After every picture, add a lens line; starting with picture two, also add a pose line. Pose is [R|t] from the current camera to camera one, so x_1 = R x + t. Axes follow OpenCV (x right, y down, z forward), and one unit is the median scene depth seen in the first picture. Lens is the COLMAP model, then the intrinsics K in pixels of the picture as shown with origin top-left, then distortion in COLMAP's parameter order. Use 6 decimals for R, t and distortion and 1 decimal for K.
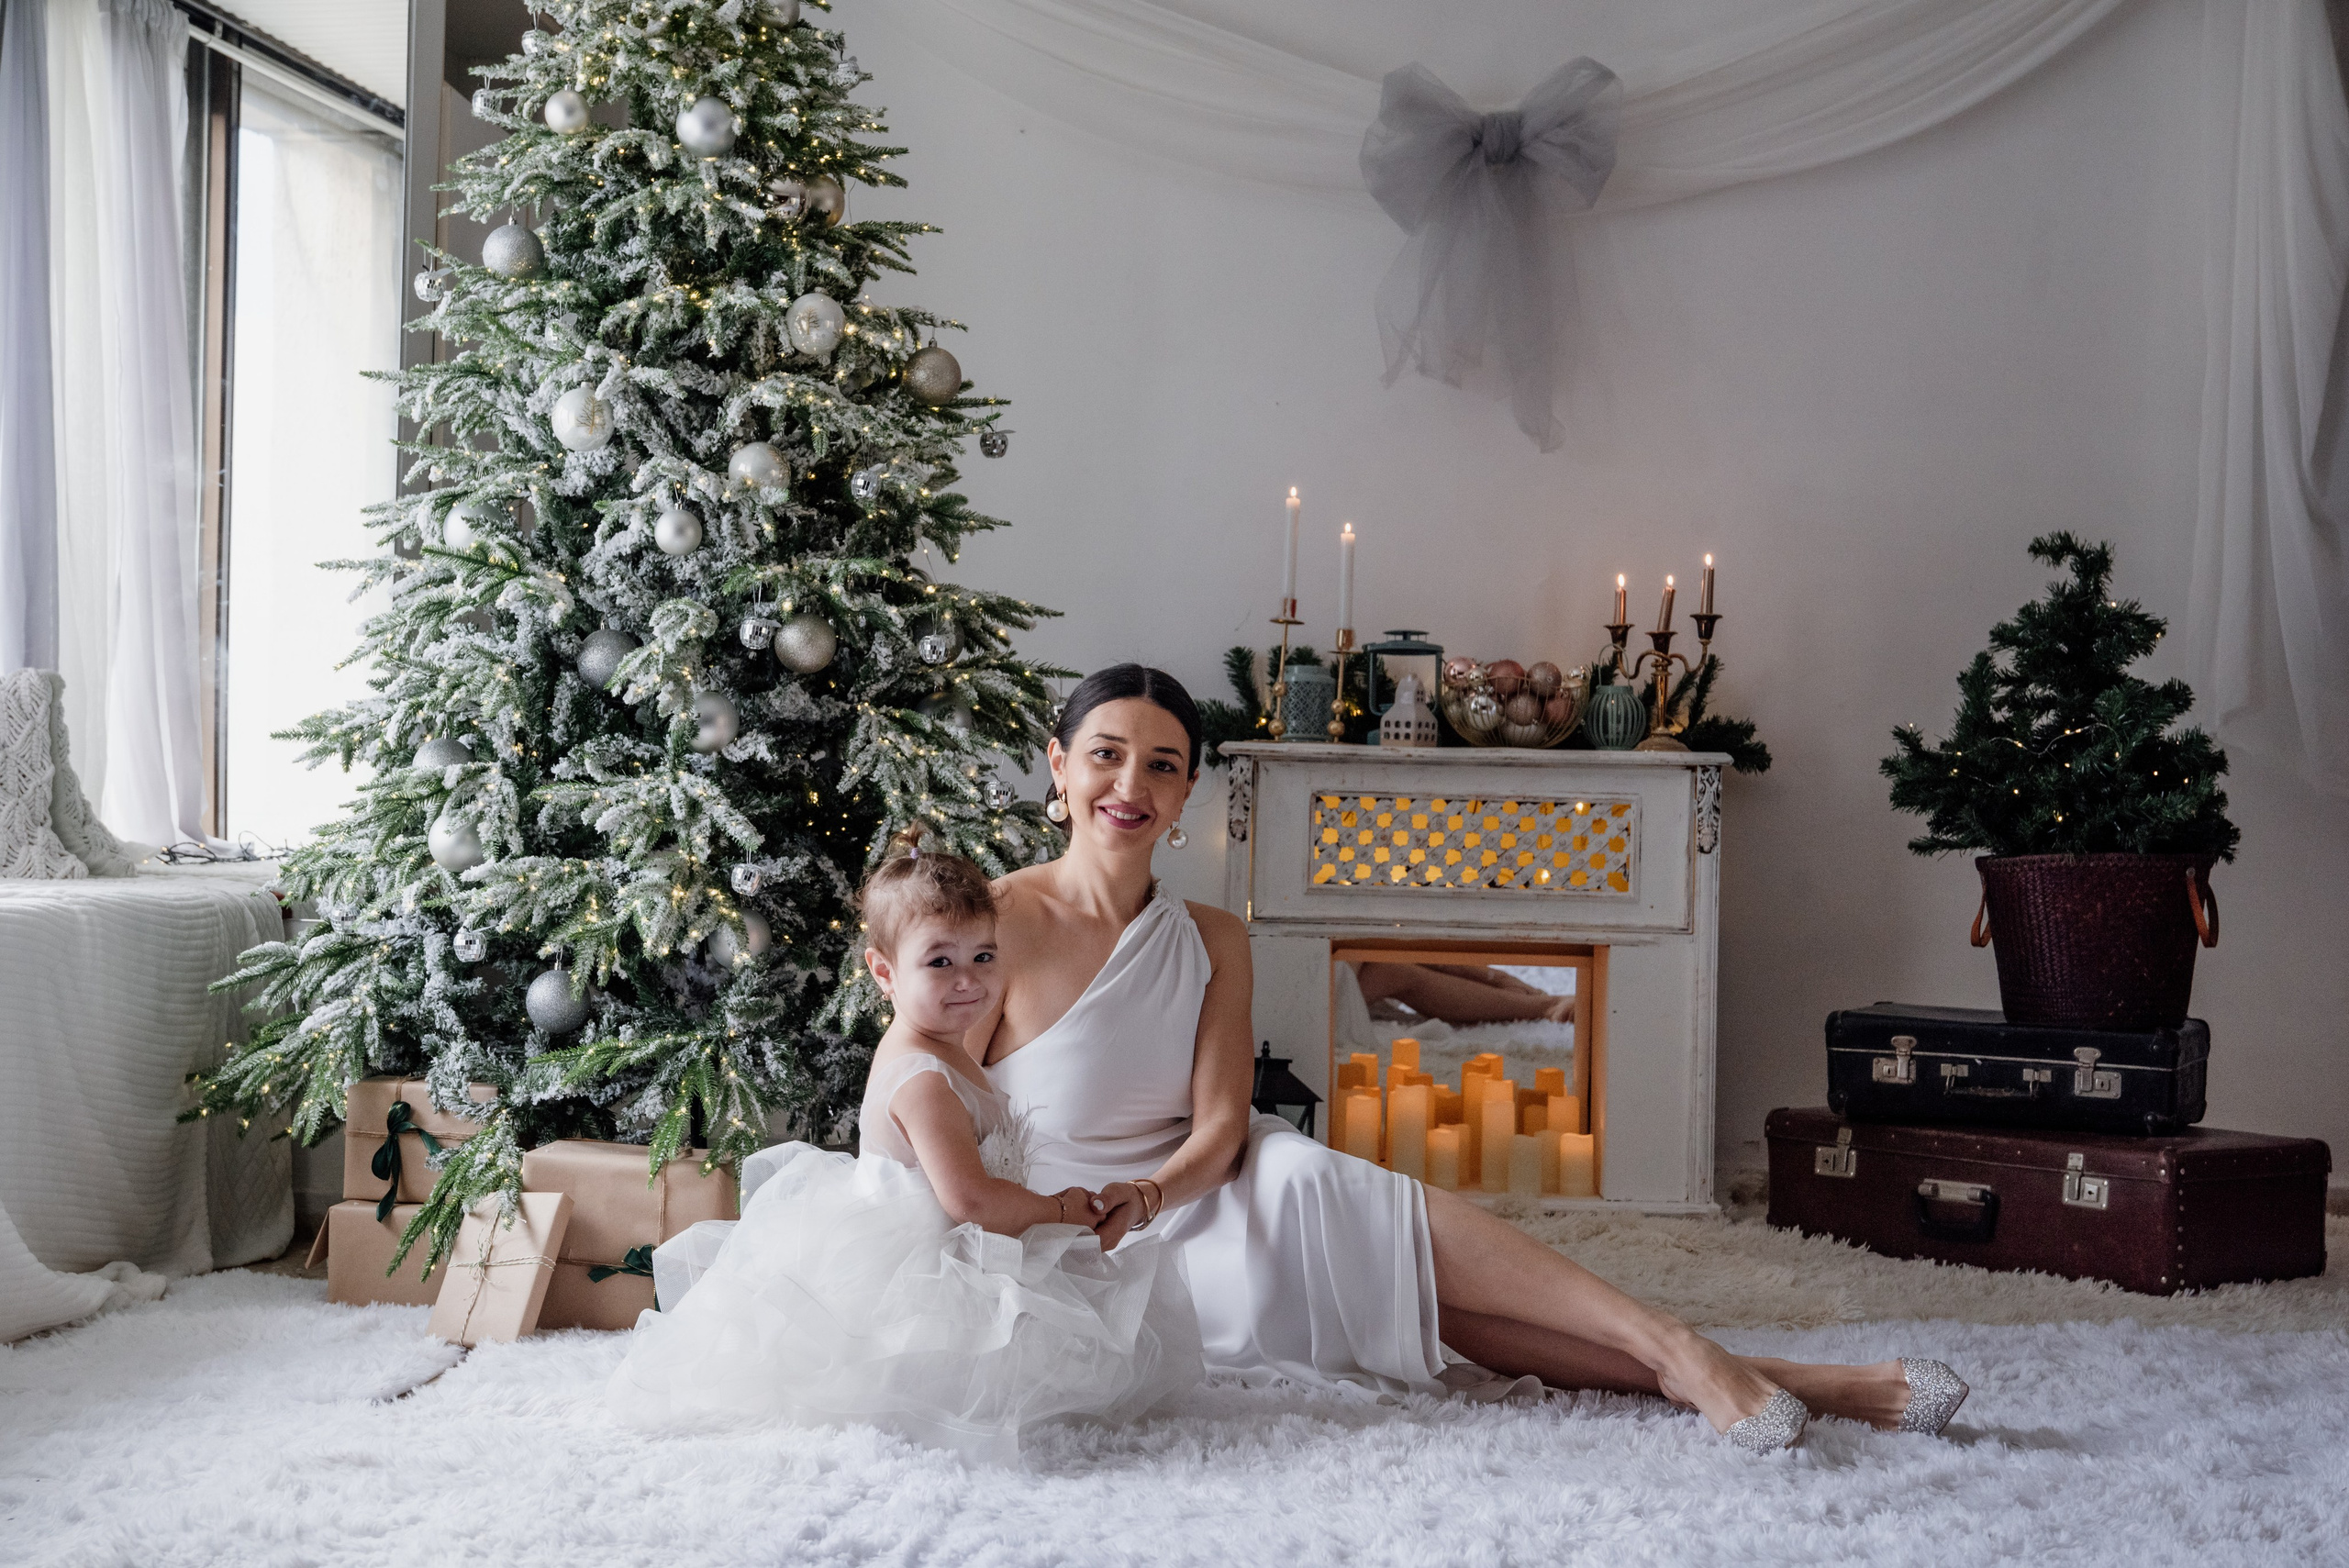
lens RADIAL K [[3164.8, 0, 1148.6], [0, 3164.8, 786.3], [0, 0, 1]] dist [0.035379, 0.153606]
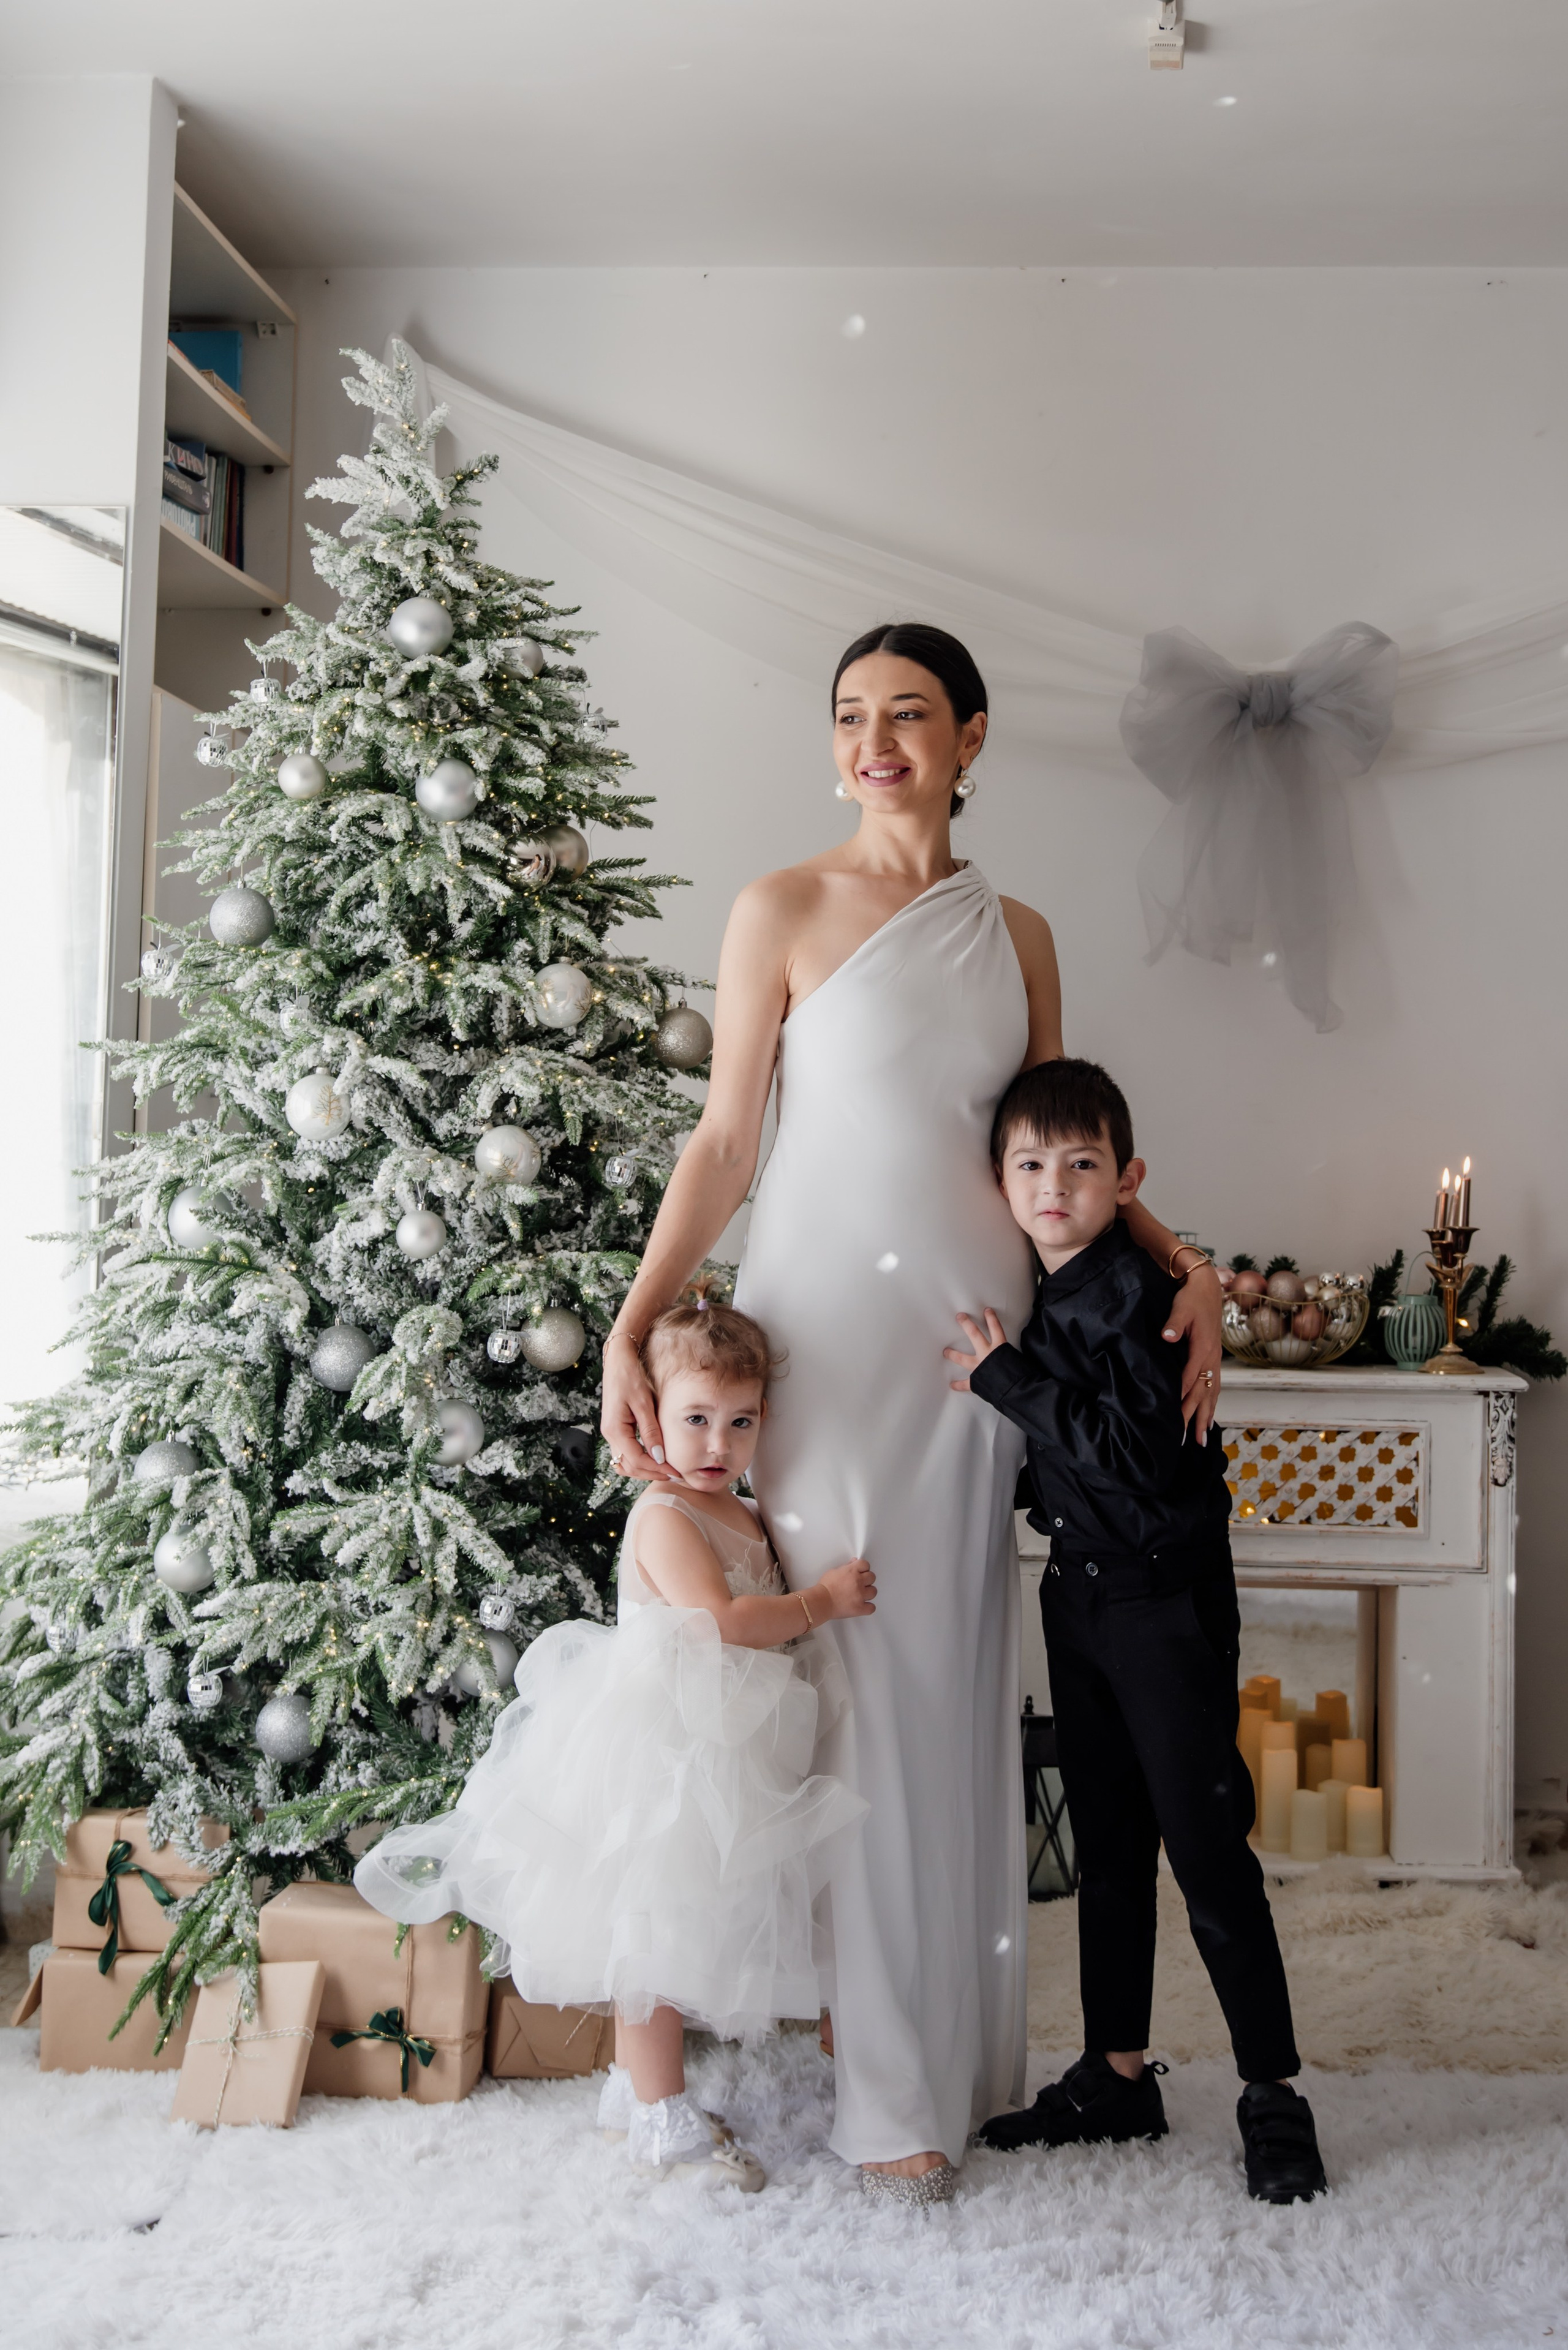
lens RADIAL K [[3632.9, 0, 880.9], [0, 3632.9, 916.0], [0, 0, 1]] dist [-0.012668, 0.084290]
pose [[0.999912, -0.003740, 0.012738, -0.023459], [0.004438, 0.998466, -0.055196, -0.109732], [-0.012512, 0.055247, 0.998394, -0.087654]]
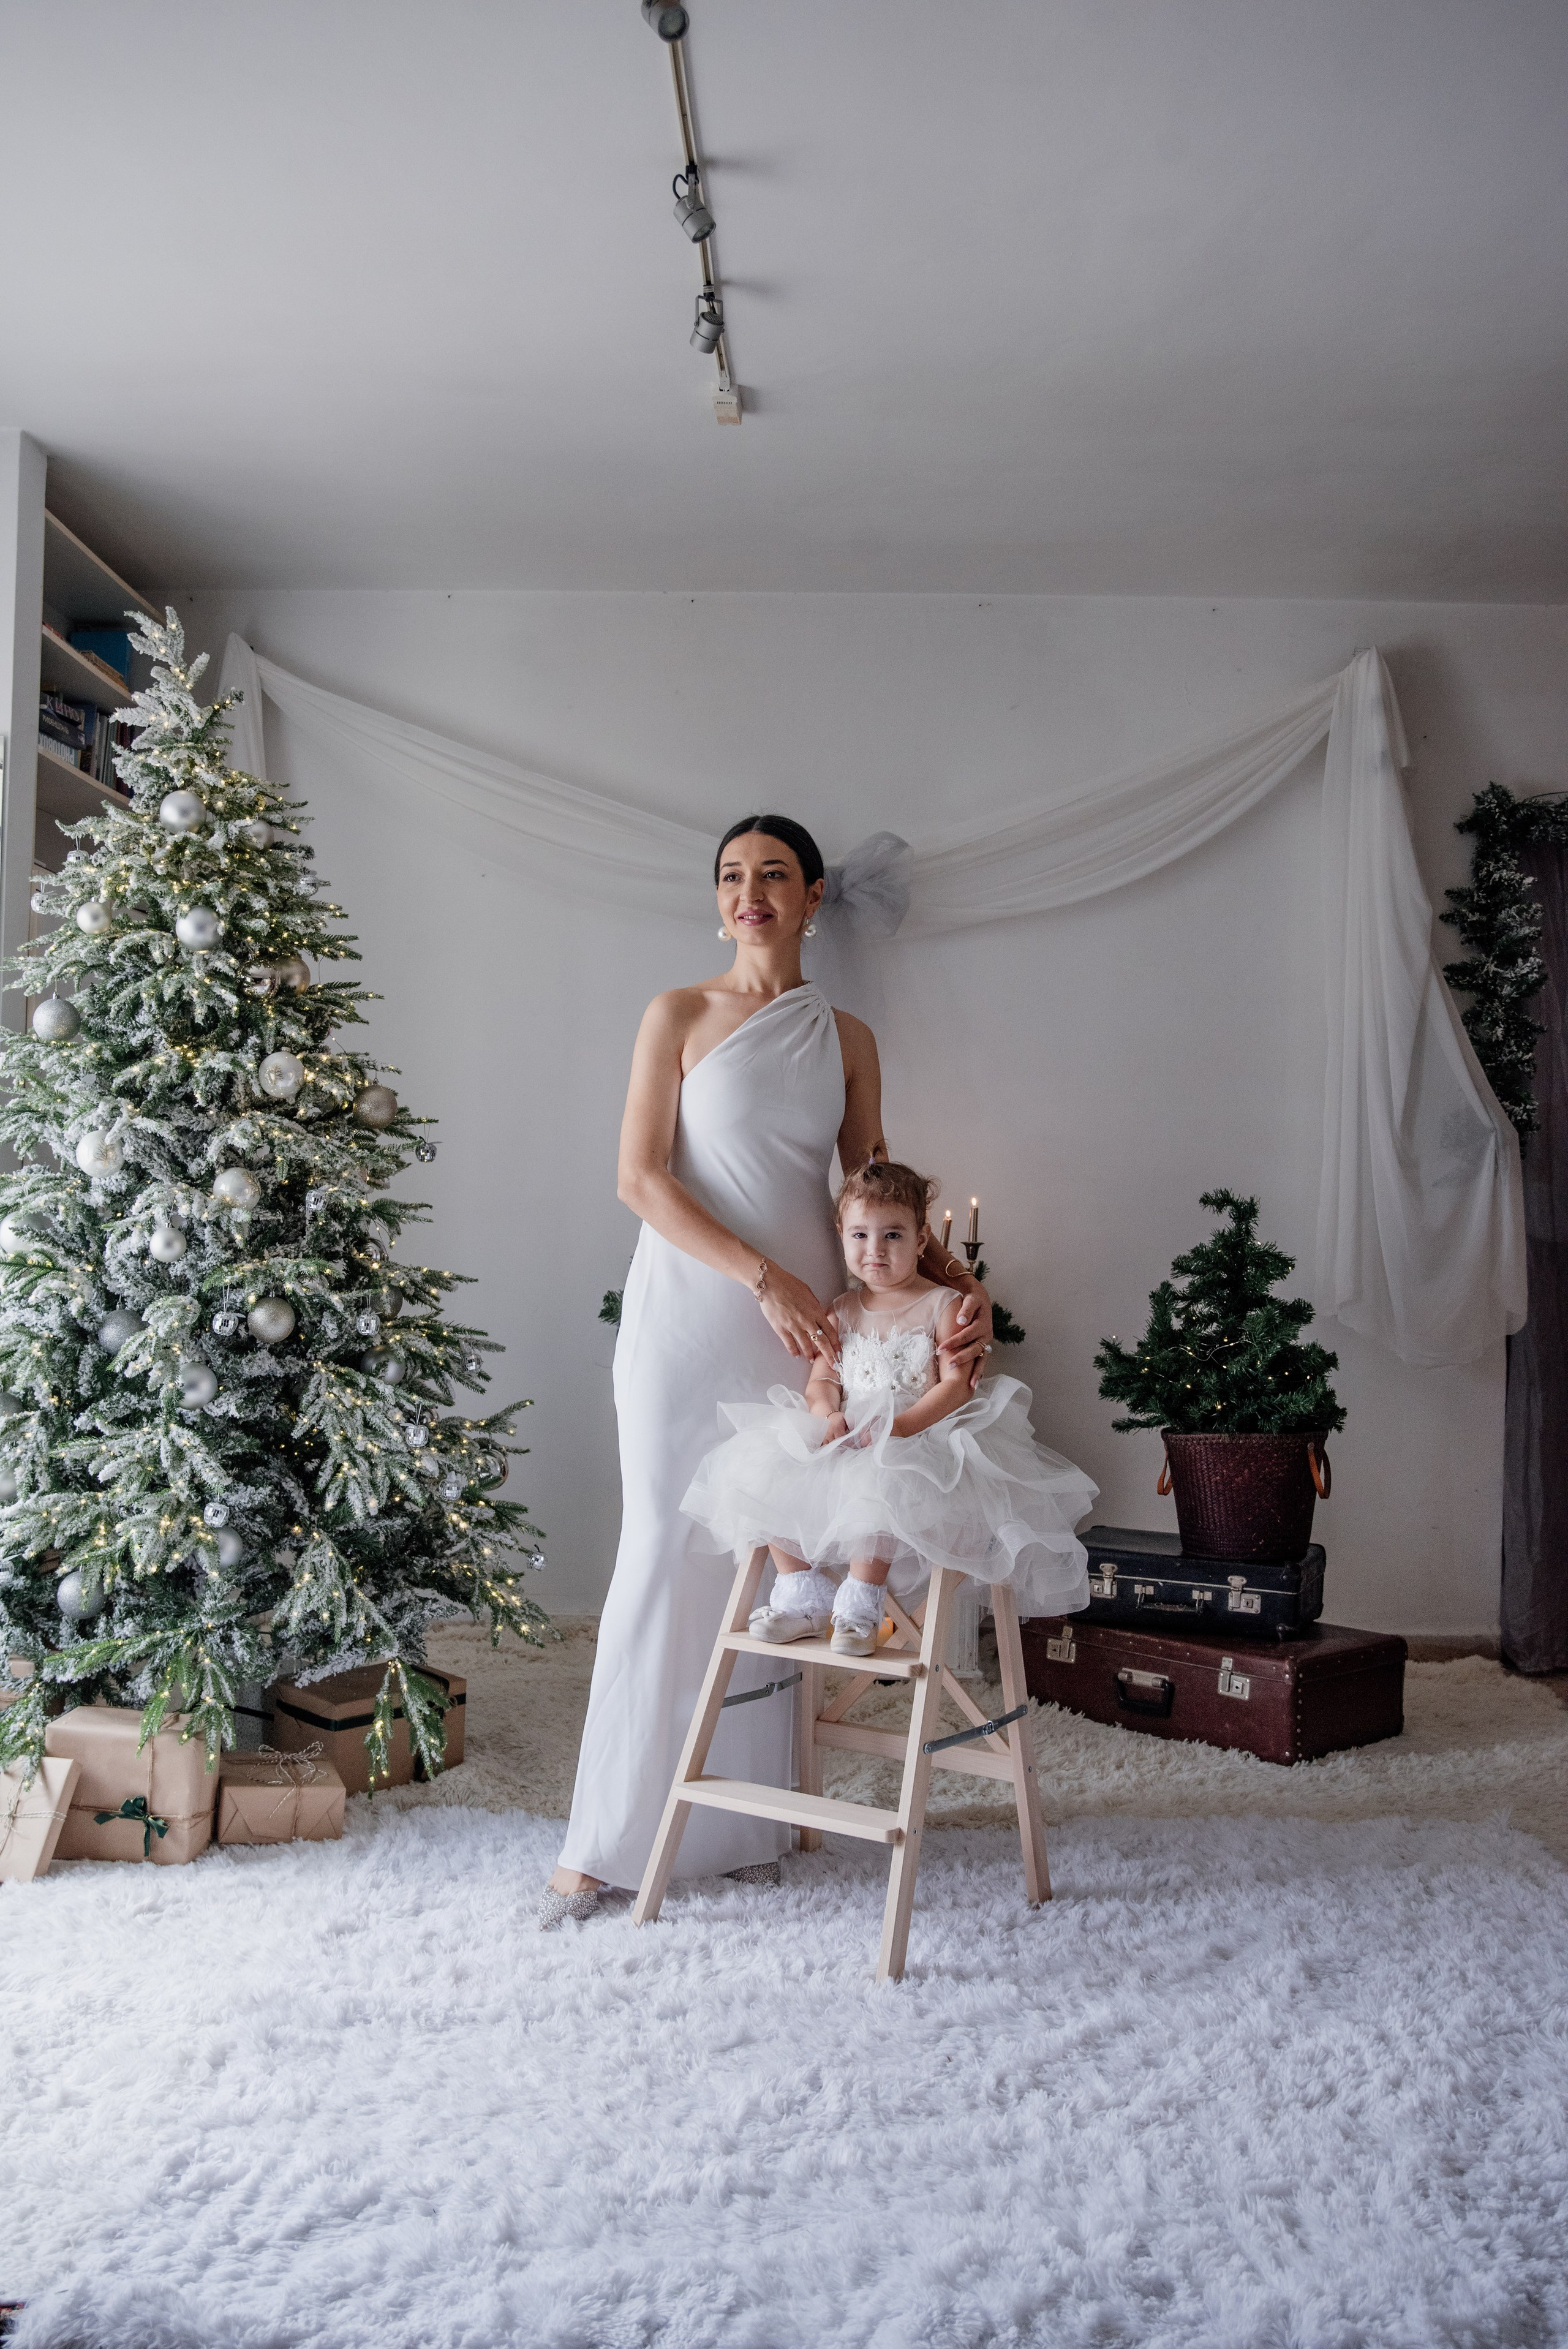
lens RADIAL K [[2132.4, 0, 775.0], [0, 2132.4, 1180.0], [0, 0, 1]] dist [-0.032995, 0.009934]
pose [[0.998988, -0.003924, 0.044805, 0.061720], [0.004031, 0.999989, -0.002296, -0.099524], [-0.044796, 0.002474, 0.998993, 0.099625]]
